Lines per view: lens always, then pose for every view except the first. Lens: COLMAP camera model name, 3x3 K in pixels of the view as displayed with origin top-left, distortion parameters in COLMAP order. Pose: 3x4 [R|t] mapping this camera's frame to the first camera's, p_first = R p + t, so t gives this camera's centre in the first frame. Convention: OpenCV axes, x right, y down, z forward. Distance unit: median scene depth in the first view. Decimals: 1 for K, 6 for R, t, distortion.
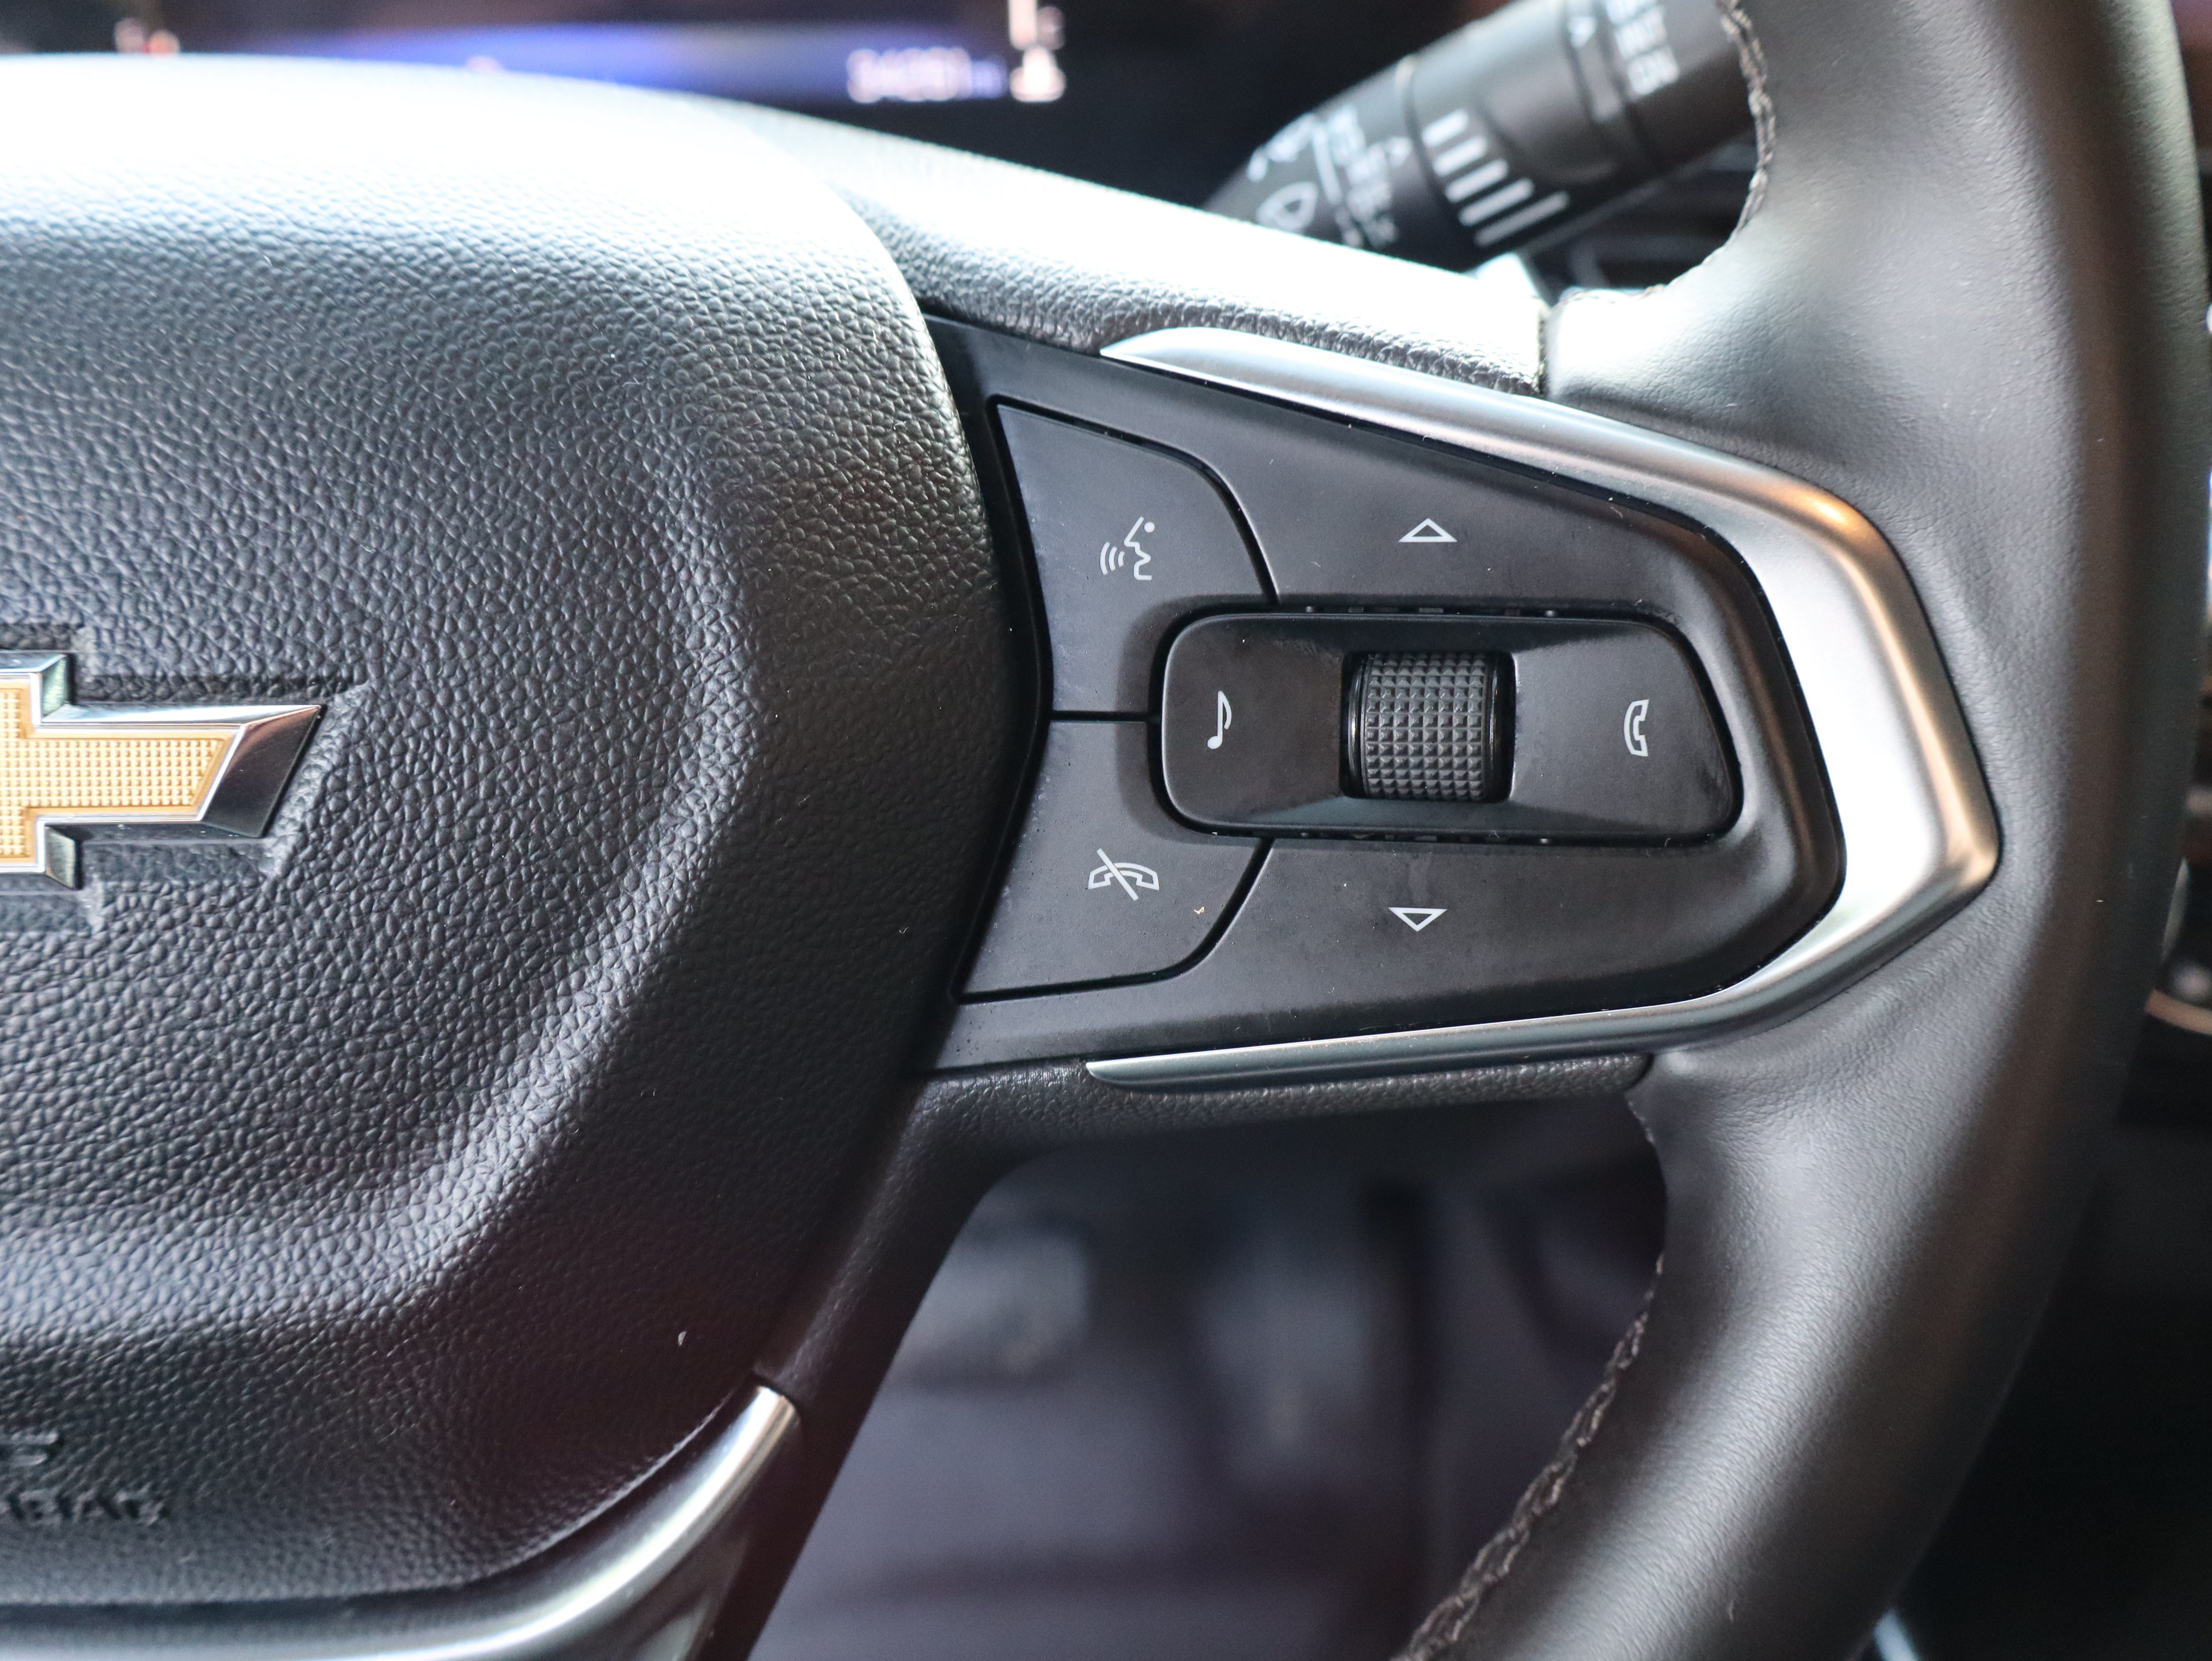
lens RADIAL K [[2012.2, 0, 1100.8], [0, 2012.2, 831.0], [0, 0, 1]] dist [-0.038437, 0.051121]
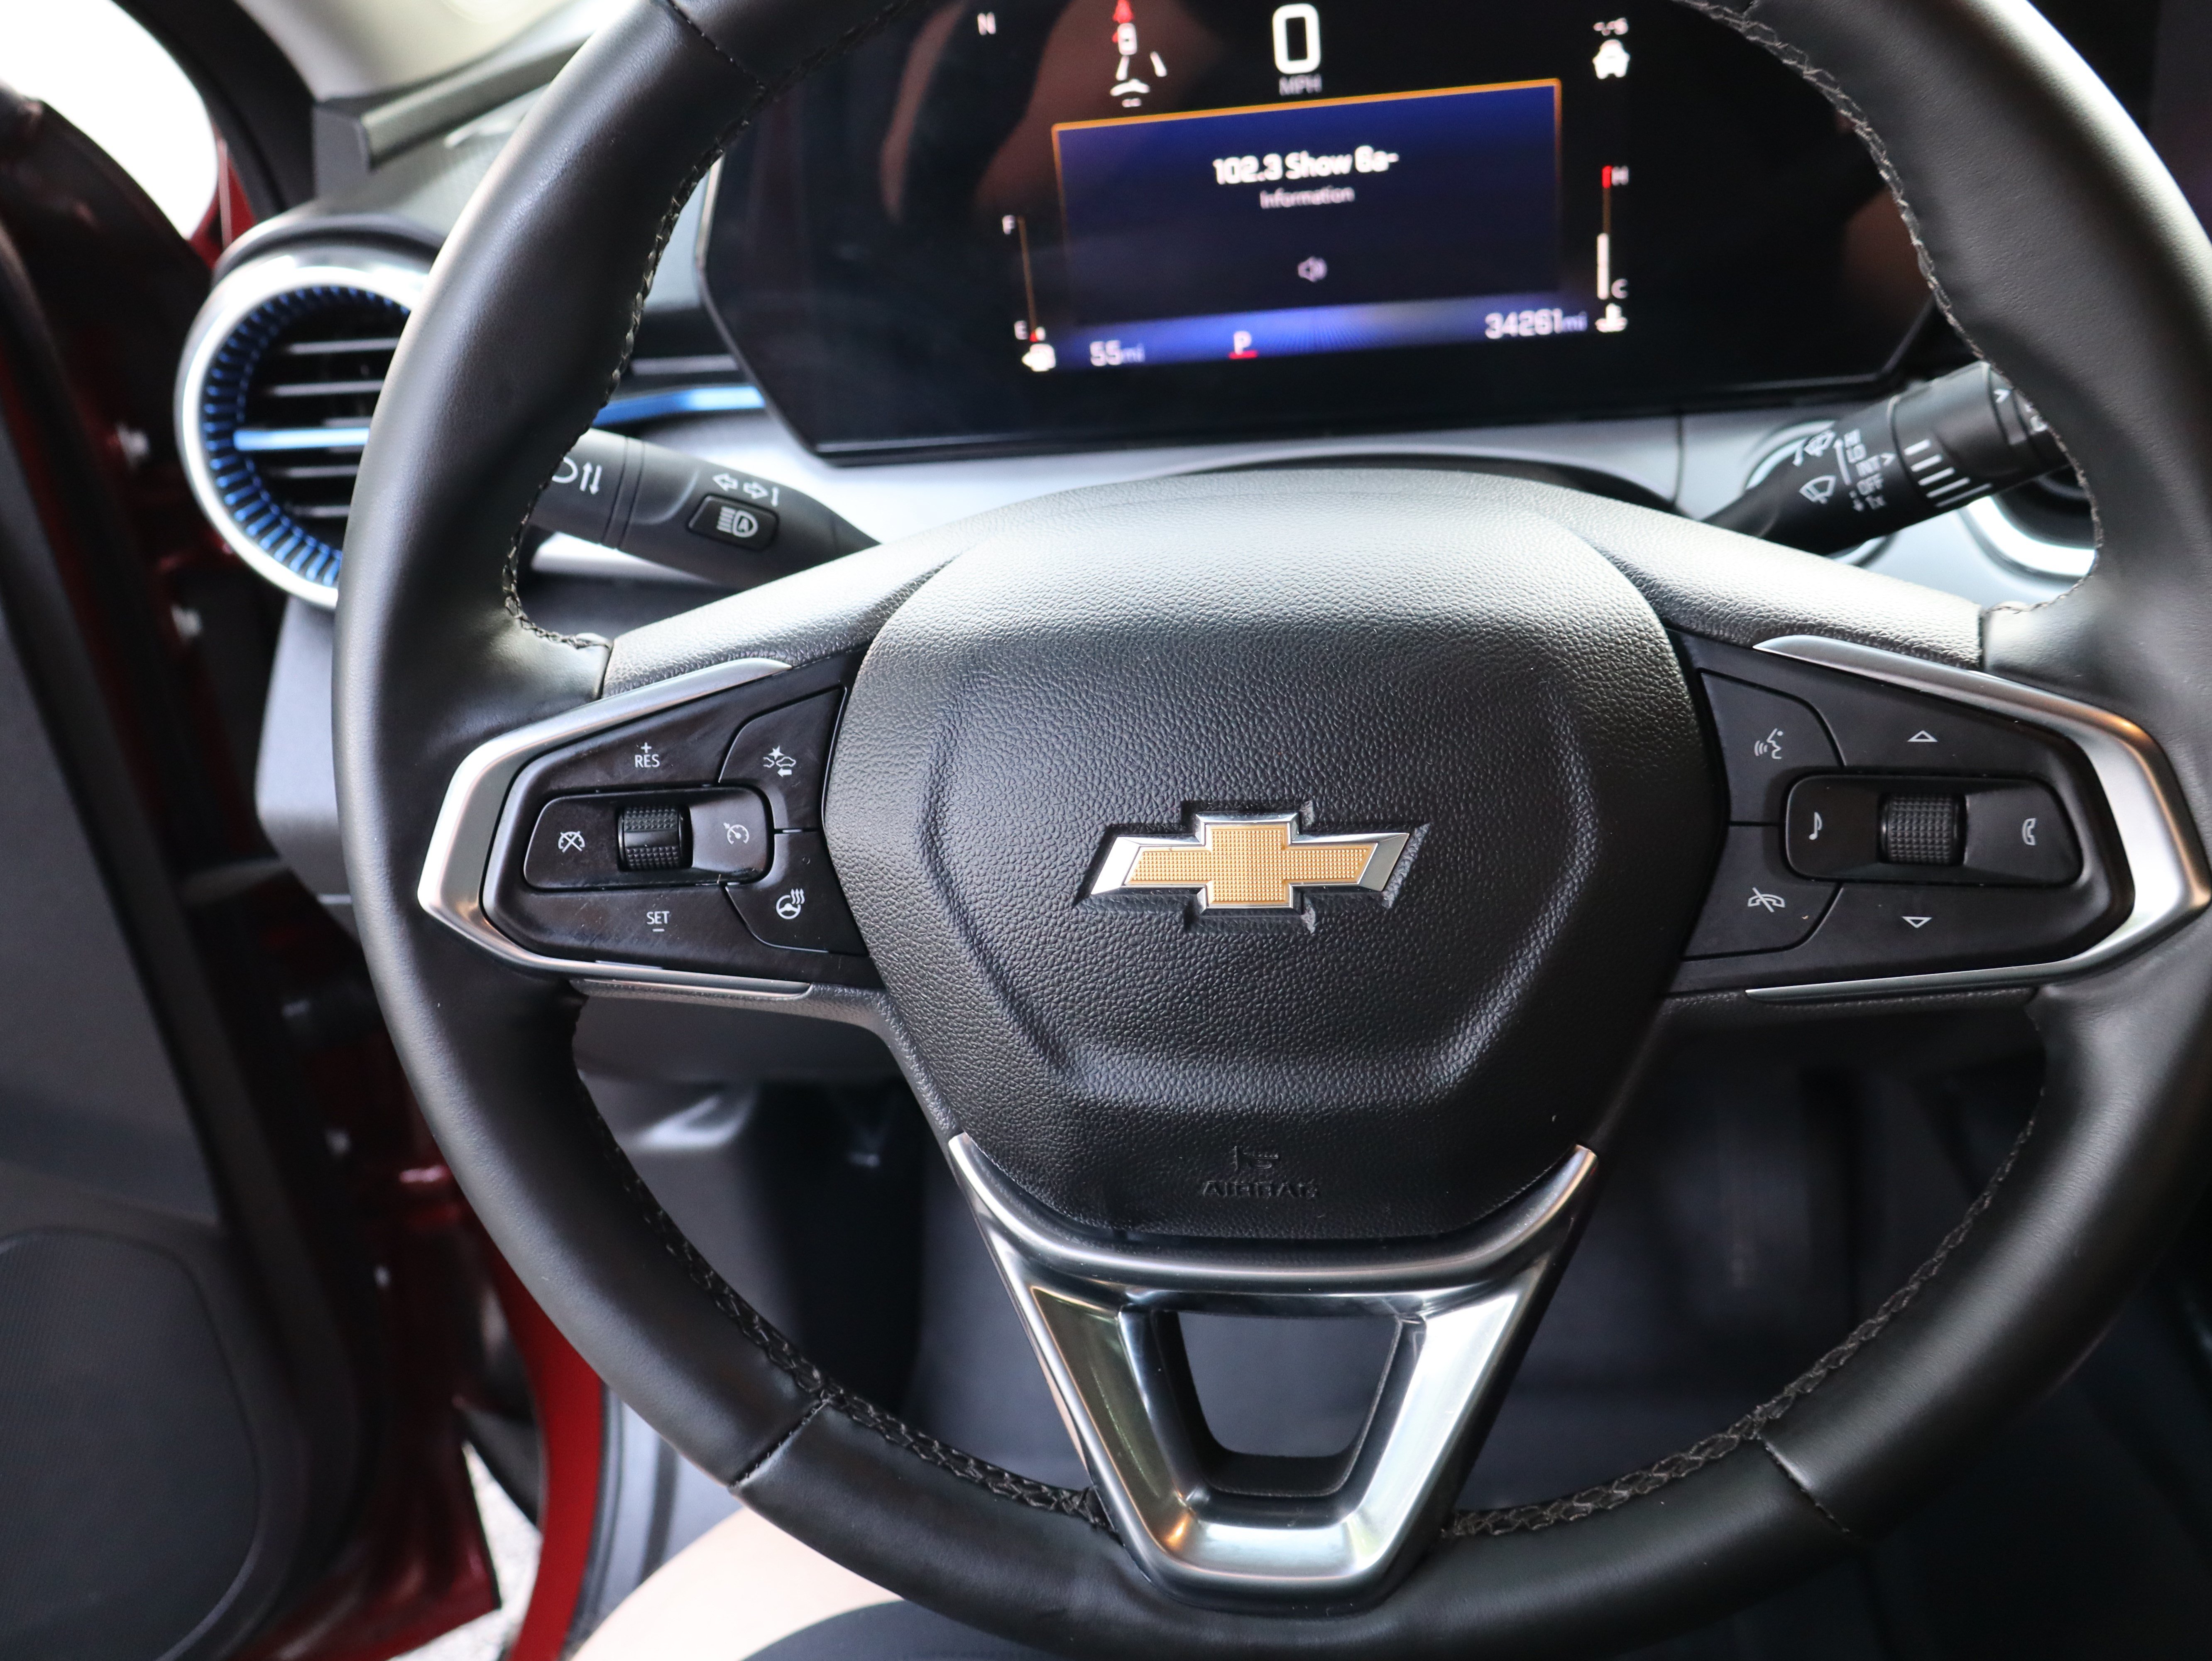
lens RADIAL K [[2012.2, 0, 1098.9], [0, 2012.2, 834.0], [0, 0, 1]] dist [-0.038437, 0.051121]
pose [[0.982285, -0.009840, -0.187136, -0.287730], [0.018659, 0.998793, 0.045427, -0.158743], [0.186463, -0.048114, 0.981283, -1.196483]]
